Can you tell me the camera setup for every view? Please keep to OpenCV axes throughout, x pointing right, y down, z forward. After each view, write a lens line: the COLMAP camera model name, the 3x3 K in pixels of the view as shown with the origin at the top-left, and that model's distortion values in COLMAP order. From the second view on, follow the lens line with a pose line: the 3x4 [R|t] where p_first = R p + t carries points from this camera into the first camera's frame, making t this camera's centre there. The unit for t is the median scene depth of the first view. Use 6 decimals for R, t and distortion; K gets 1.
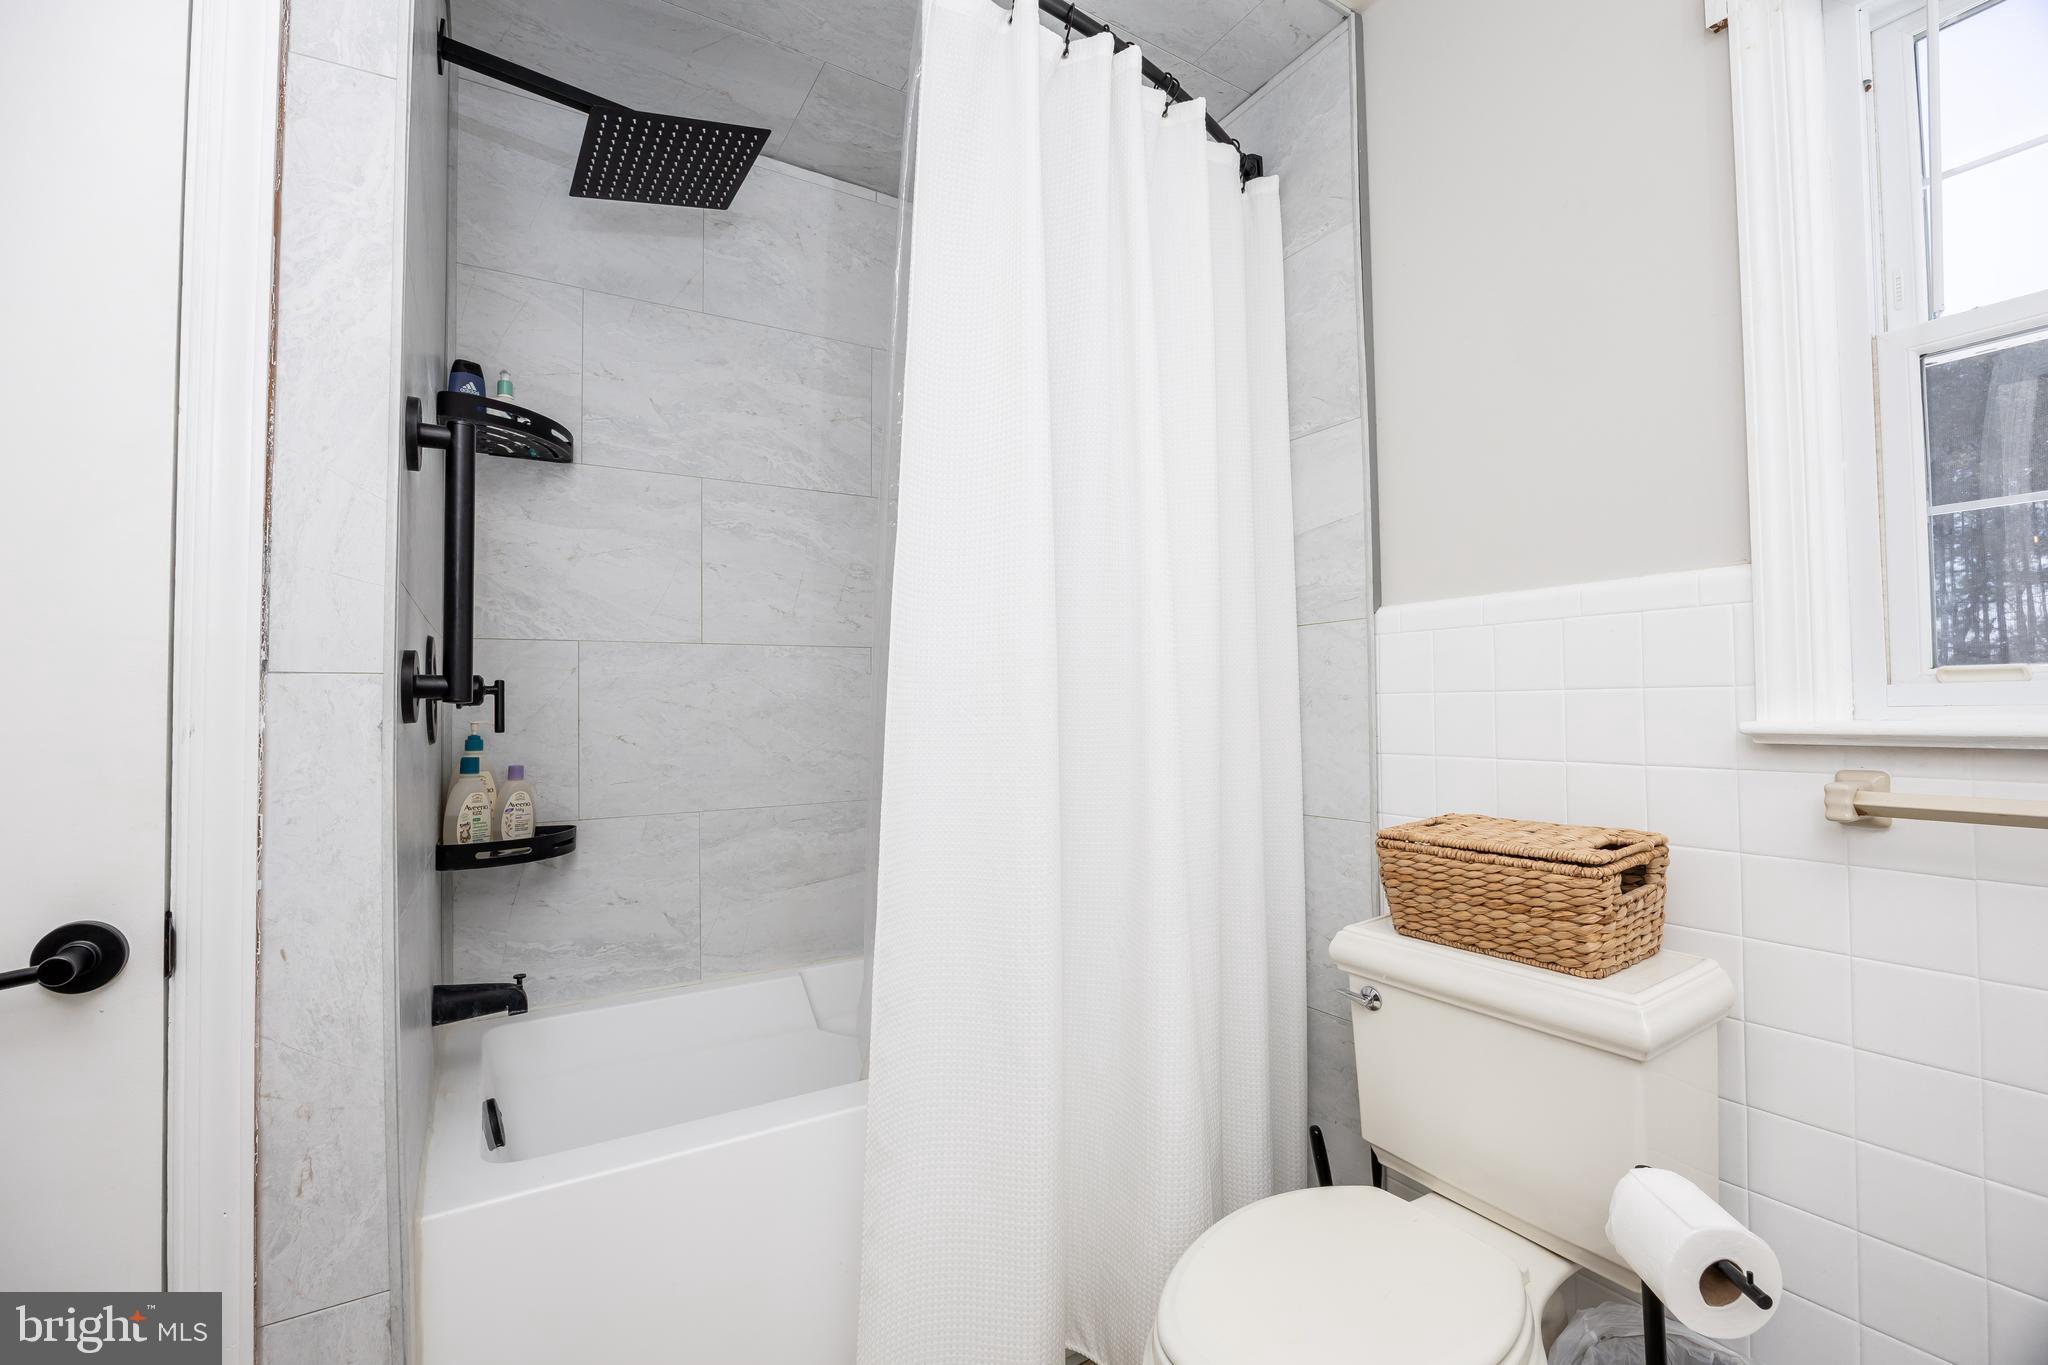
lens RADIAL K [[883.1, 0, 1019.5], [0, 883.1, 684.1], [0, 0, 1]] dist [-0.014116, 0.000704]
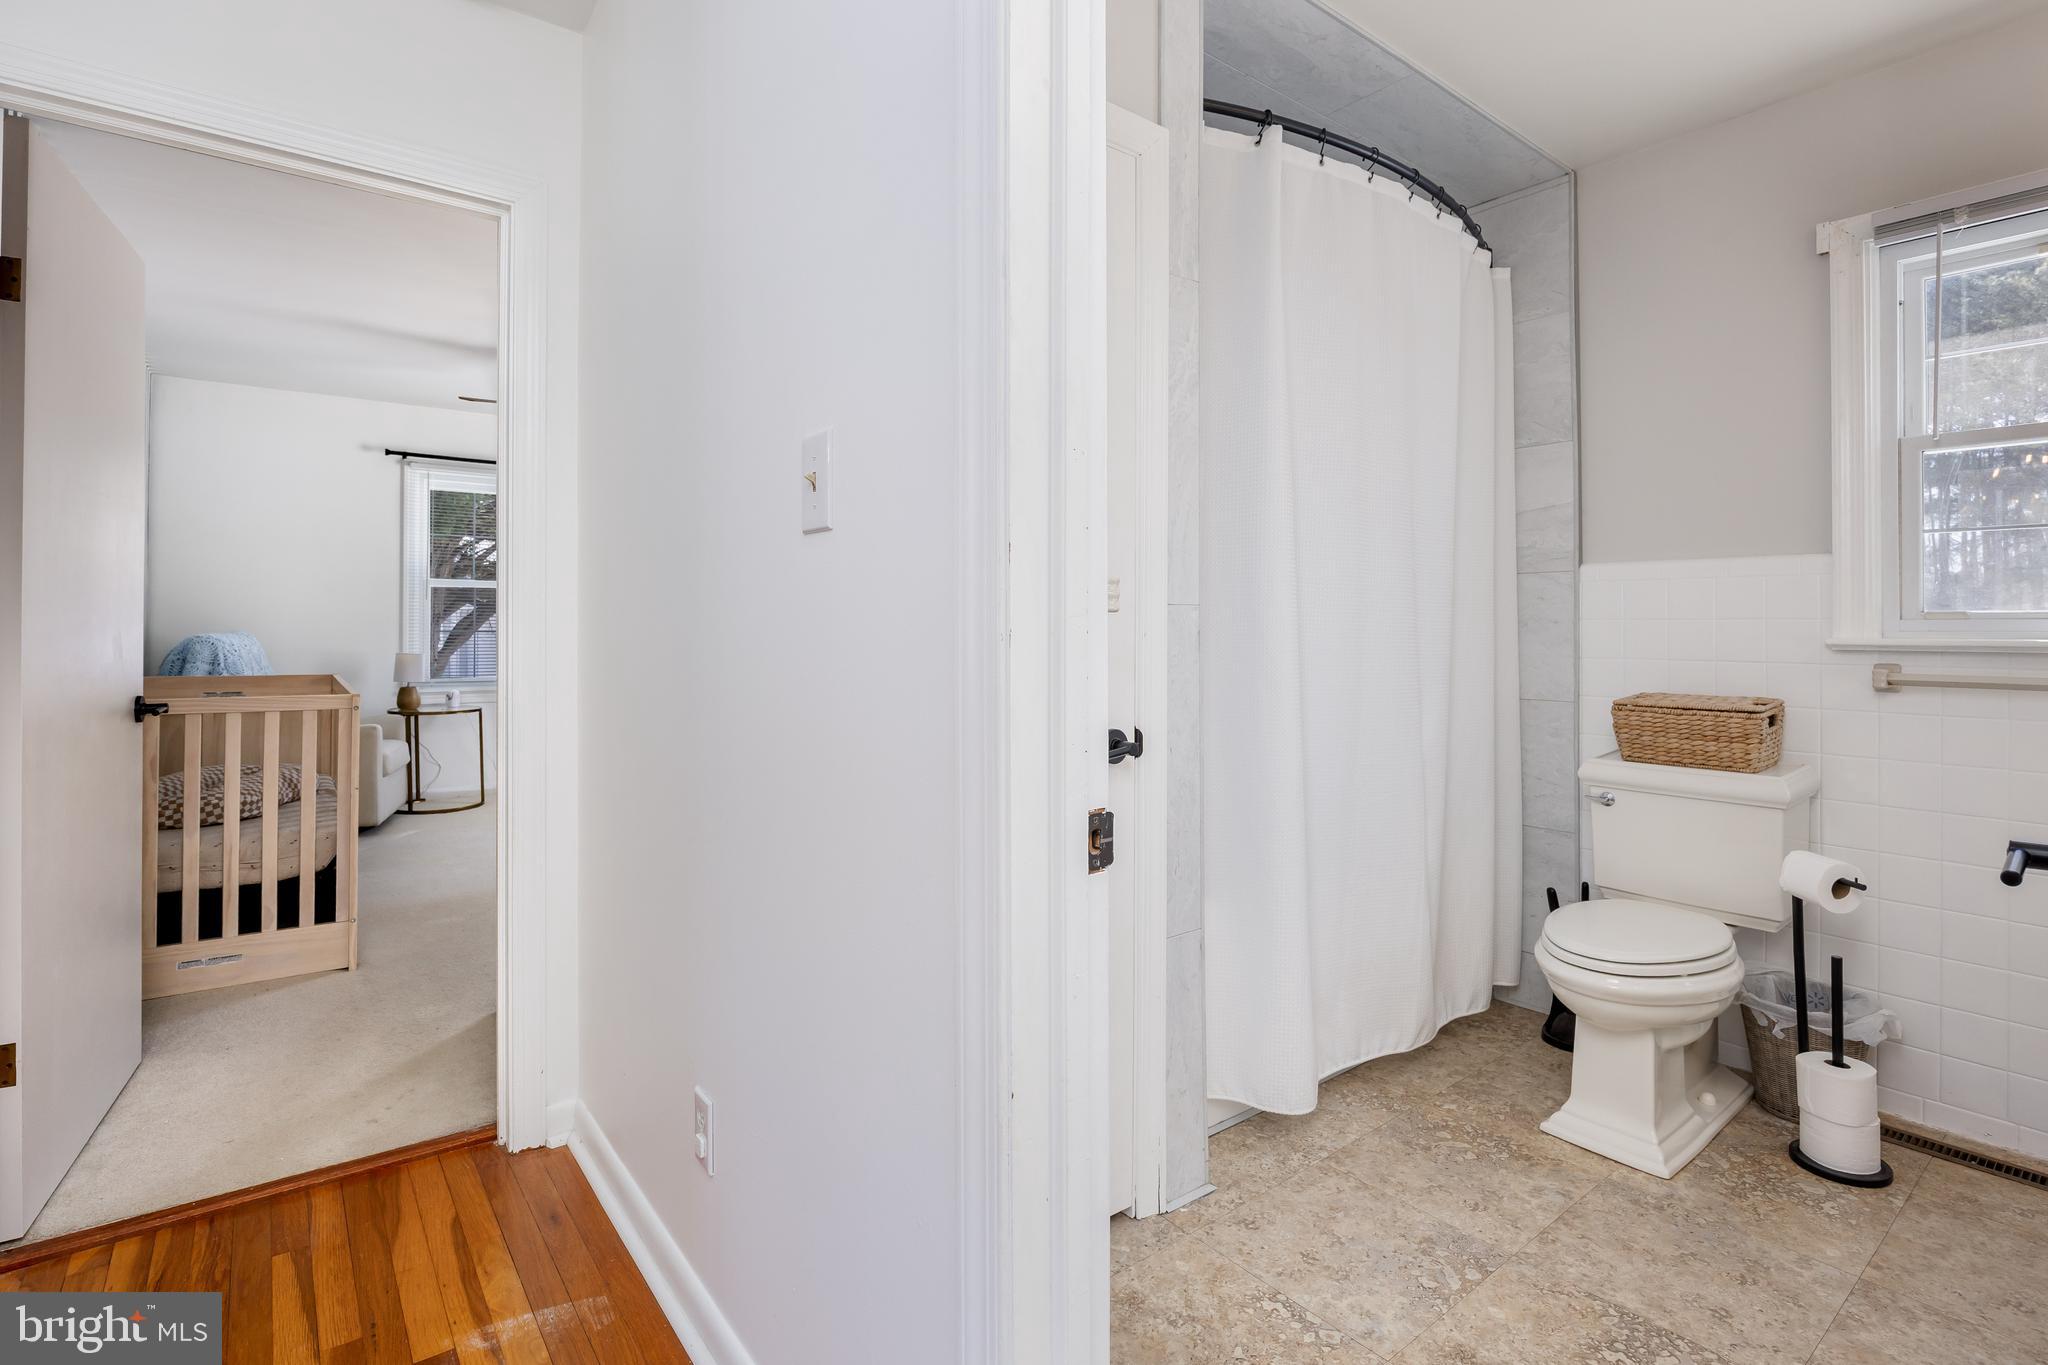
lens RADIAL K [[969.8, 0, 999.5], [0, 969.8, 621.5], [0, 0, 1]] dist [-0.020284, 0.001419]
pose [[0.995275, 0.011644, 0.096393, -1.106785], [-0.013869, 0.999652, 0.022452, -0.013996], [-0.096098, -0.023683, 0.995090, -0.846597]]
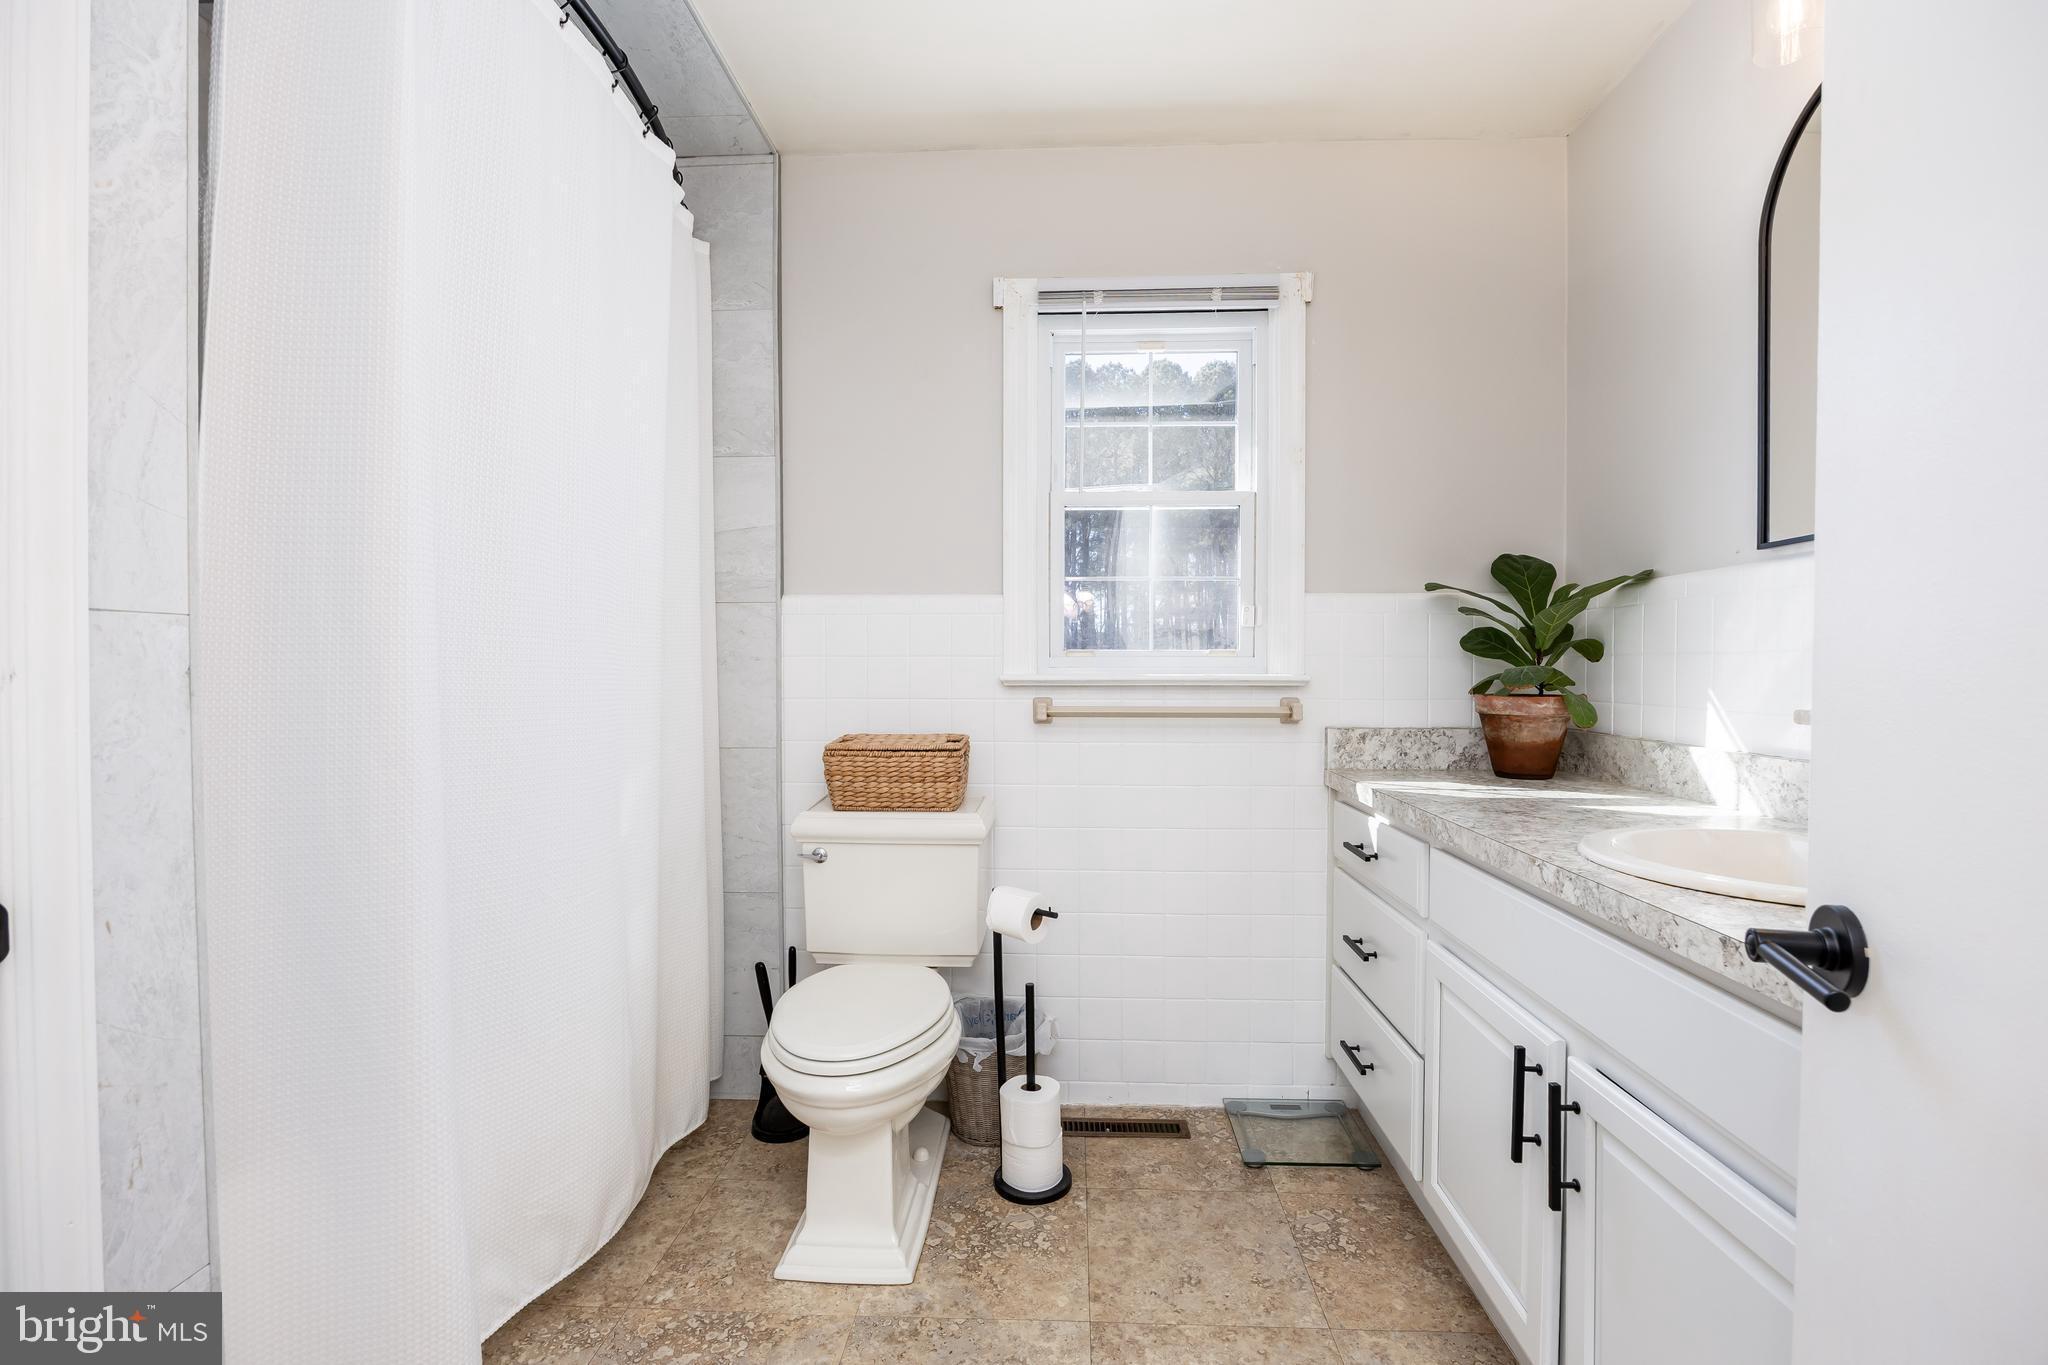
lens RADIAL K [[921.5, 0, 1035.0], [0, 921.5, 683.9], [0, 0, 1]] dist [-0.013639, 0.000731]
pose [[0.557953, -0.004356, 0.829861, -0.836814], [-0.029170, 0.999265, 0.024857, 0.008915], [-0.829360, -0.038076, 0.557416, -0.223563]]
